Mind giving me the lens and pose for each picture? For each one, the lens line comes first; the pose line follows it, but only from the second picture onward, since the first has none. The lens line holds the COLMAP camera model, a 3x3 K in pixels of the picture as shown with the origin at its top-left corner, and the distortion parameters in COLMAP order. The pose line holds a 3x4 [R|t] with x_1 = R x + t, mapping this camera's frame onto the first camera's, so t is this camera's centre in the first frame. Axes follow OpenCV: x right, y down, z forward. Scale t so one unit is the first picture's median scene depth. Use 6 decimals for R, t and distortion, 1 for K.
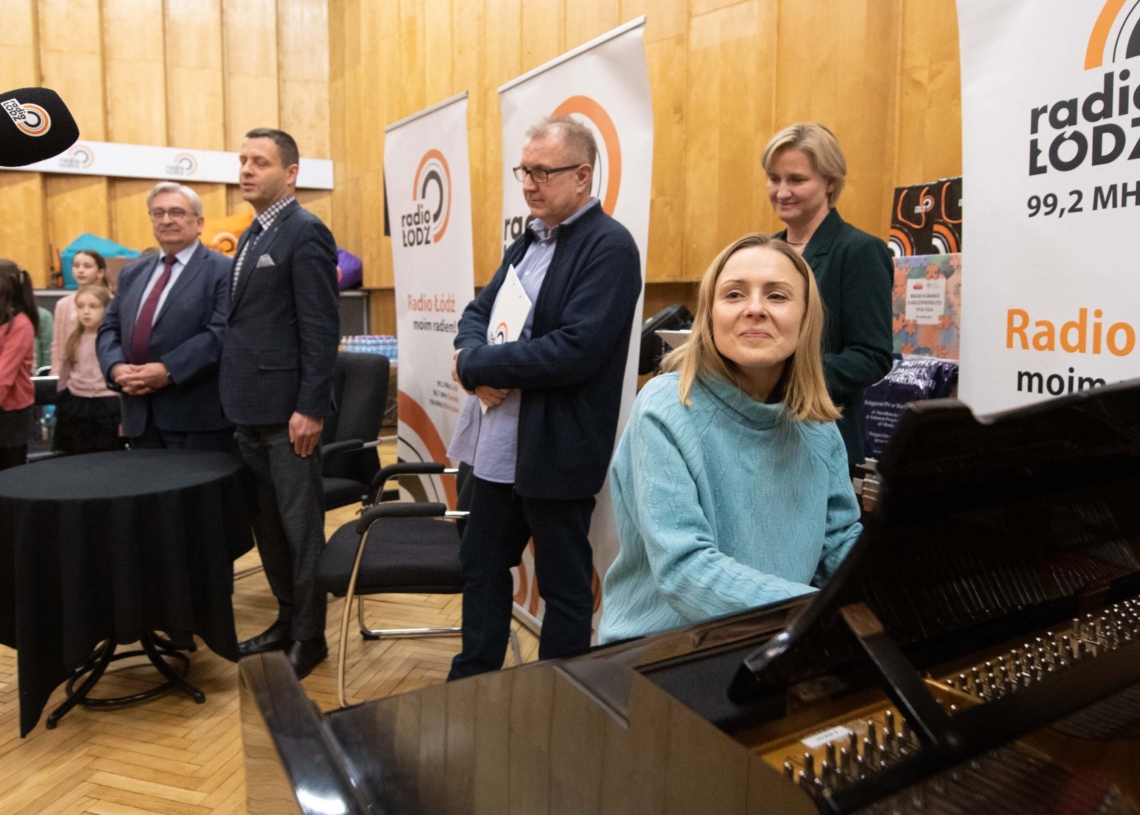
lens RADIAL K [[781.9, 0, 538.0], [0, 781.9, 376.8], [0, 0, 1]] dist [-0.018363, -0.002360]
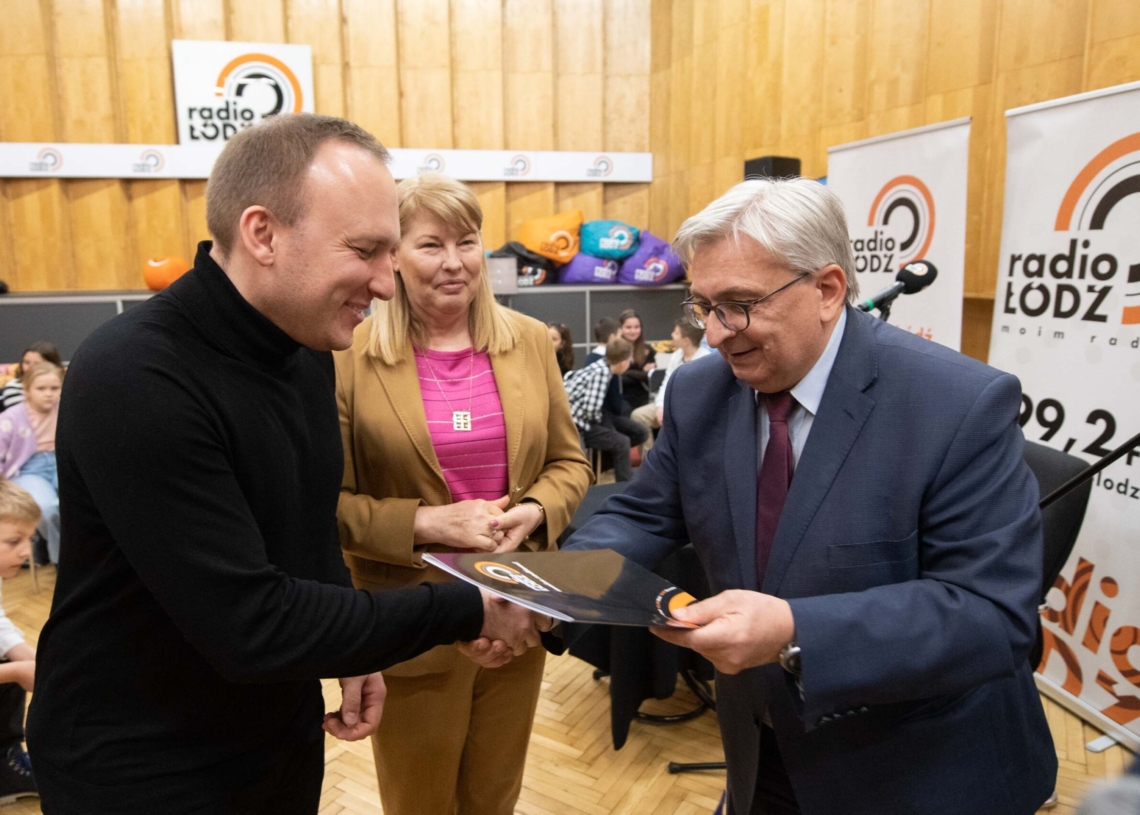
lens RADIAL K [[781.9, 0, 530.6], [0, 781.9, 387.8], [0, 0, 1]] dist [-0.018363, -0.002360]
pose [[0.953229, 0.035127, -0.300200, -0.151393], [-0.019702, 0.998333, 0.054258, -0.039750], [0.301605, -0.045806, 0.952332, -0.033589]]
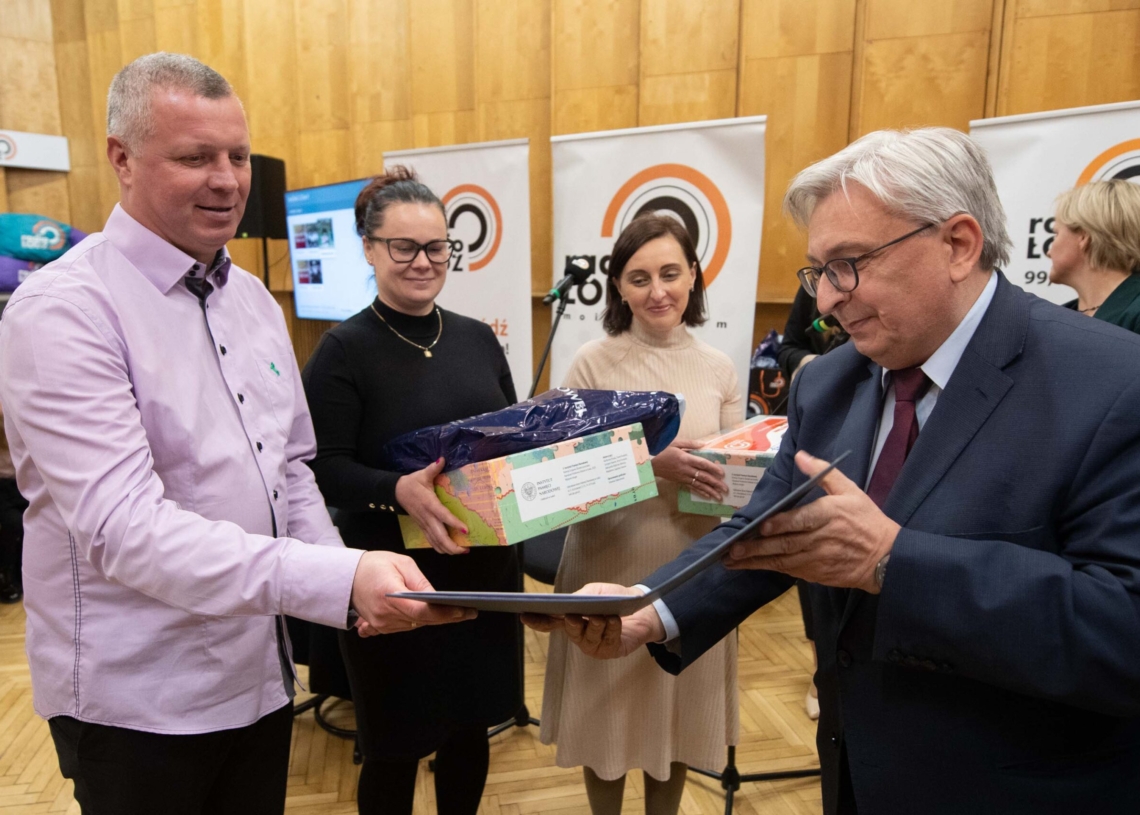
lens RADIAL K [[781.9, 0, 535.8], [0, 781.9, 407.8], [0, 0, 1]] dist [-0.018363, -0.002360]
pose [[0.896798, -0.082711, 0.434639, -0.297624], [0.051904, 0.995255, 0.082301, -0.036833], [-0.439384, -0.051248, 0.896836, -0.013471]]
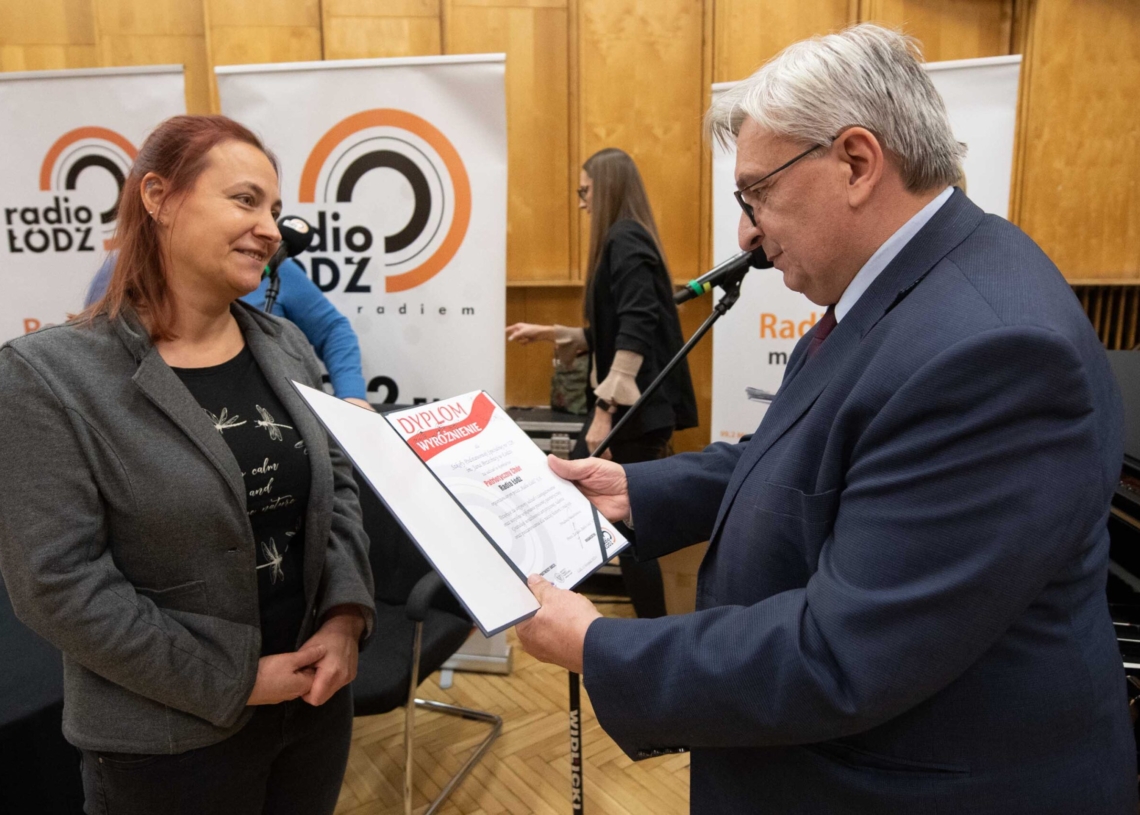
lens RADIAL K [[781.9, 0, 560.1], [0, 781.9, 393.2], [0, 0, 1]] dist [-0.018363, -0.002360]
pose [[0.620091, -0.139396, 0.772046, -0.256915], [0.095954, 0.990176, 0.101711, -0.037076], [-0.778639, 0.011011, 0.627375, 0.096668]]
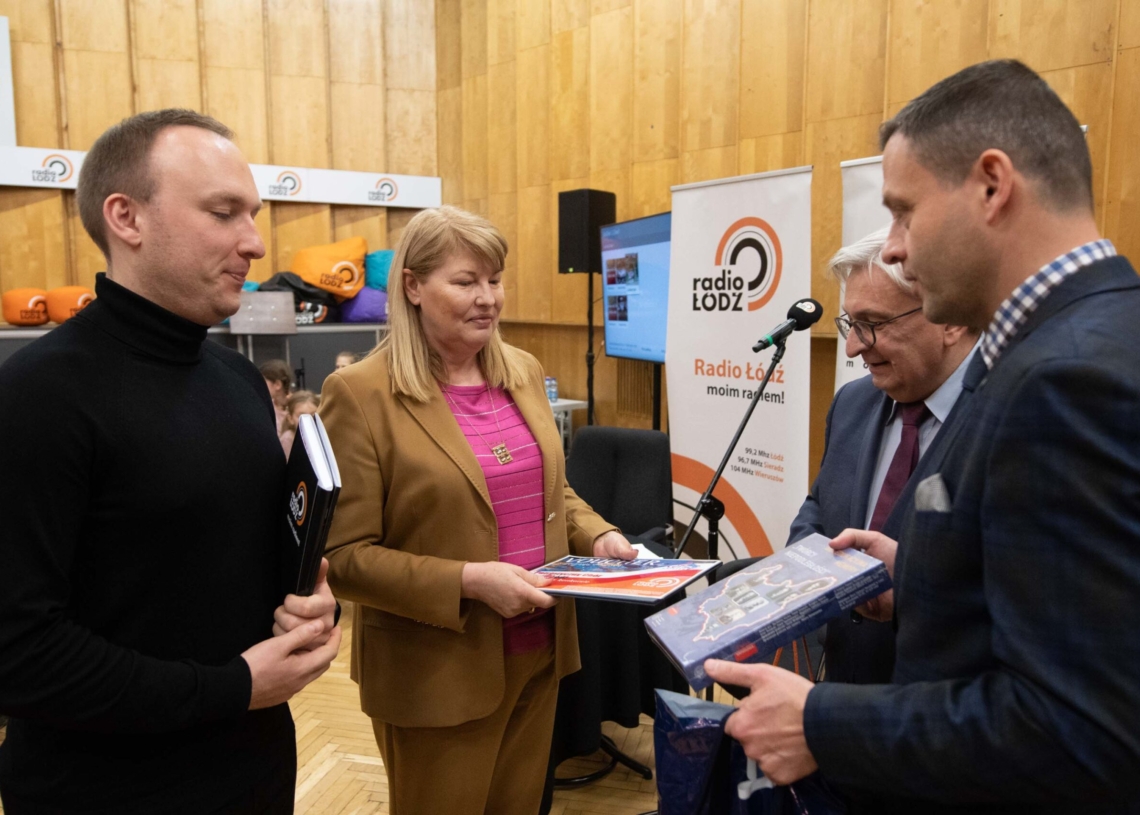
lens RADIAL K [[896.8, 0, 575.9], [0, 896.8, 398.9], [0, 0, 1]] dist [0.001214, -0.012470]
pose [[0.999447, -0.004527, 0.032954, -0.216000], [0.004408, 0.999984, 0.003674, -0.035529], [-0.032970, -0.003526, 0.999450, -0.073344]]
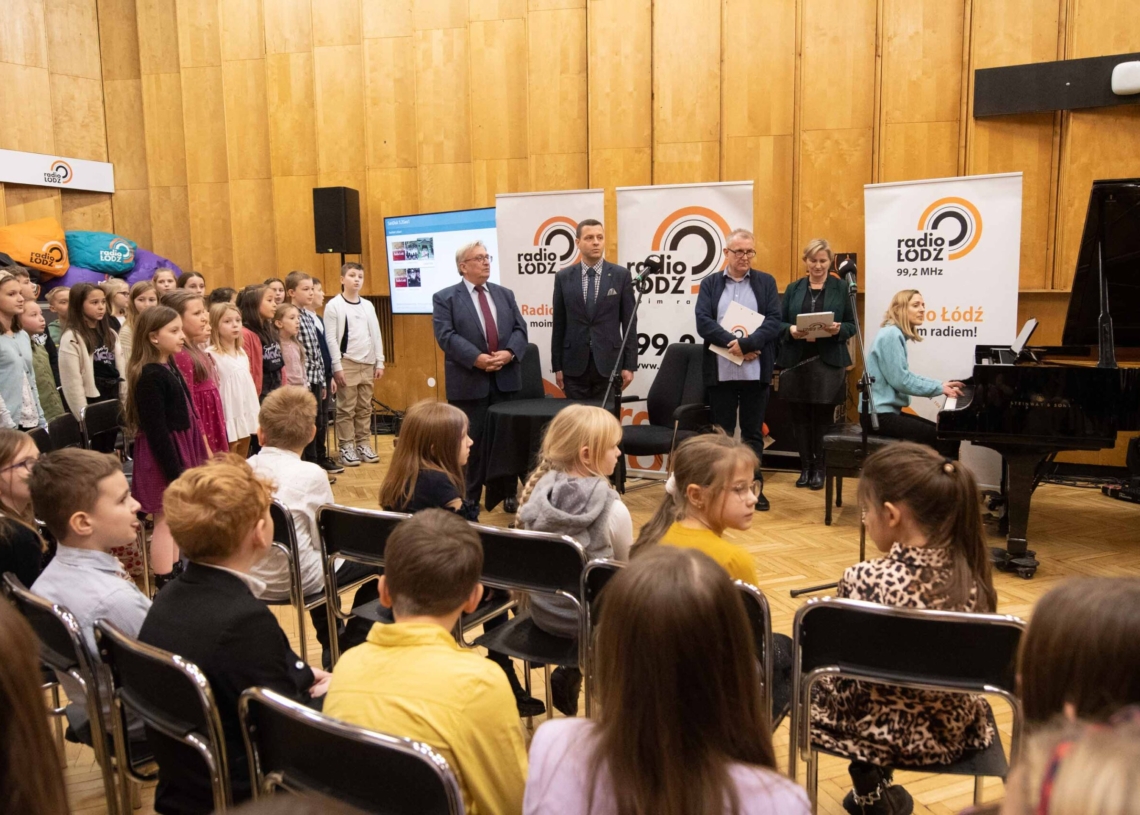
lens RADIAL K [[836.4, 0, 589.6], [0, 836.4, 393.7], [0, 0, 1]] dist [-0.008525, -0.002732]
pose [[0.807745, -0.086080, 0.583214, -0.626392], [0.075152, 0.996246, 0.042956, 0.005694], [-0.584723, 0.009132, 0.811182, -0.254478]]
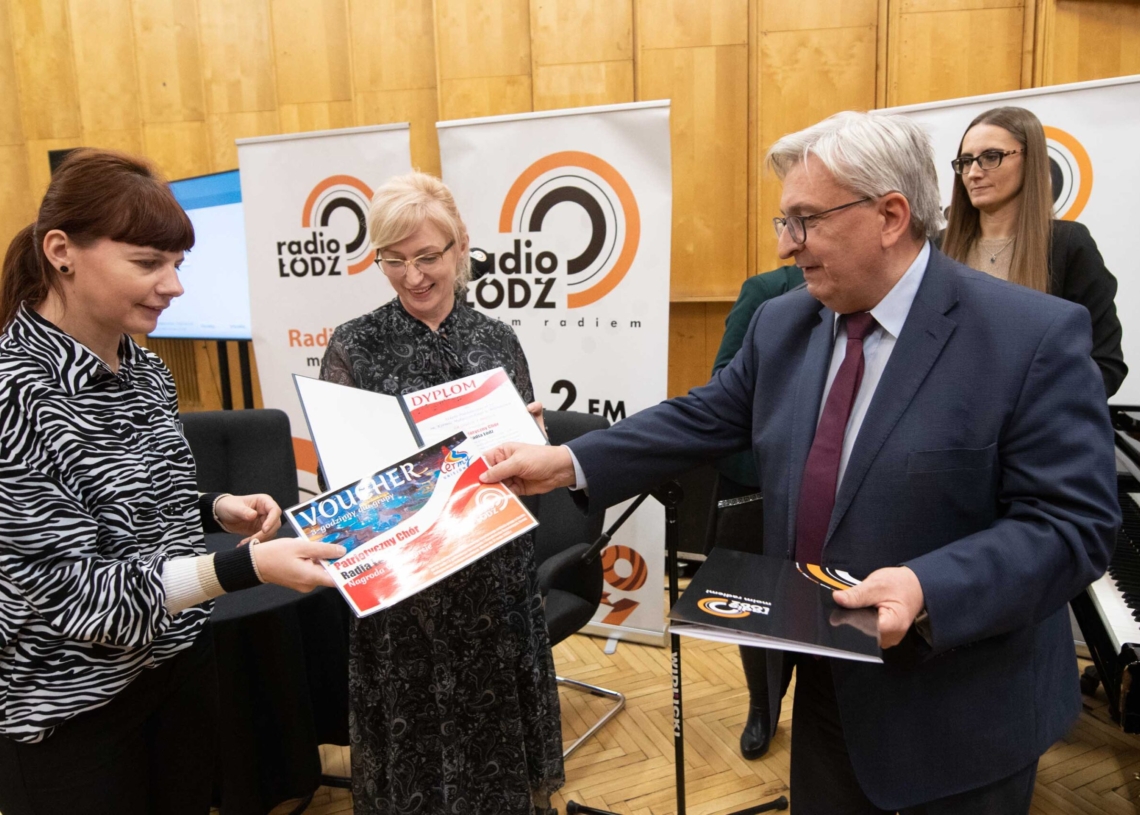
lens RADIAL K [[781.9, 0, 621.5], [0, 781.9, 401.2], [0, 0, 1]] dist [-0.018363, -0.002360]
pose [[0.772965, -0.118708, 0.623245, -0.268241], [0.092440, 0.992929, 0.074475, -0.032487], [-0.627679, 0.000046, 0.778473, 0.032108]]
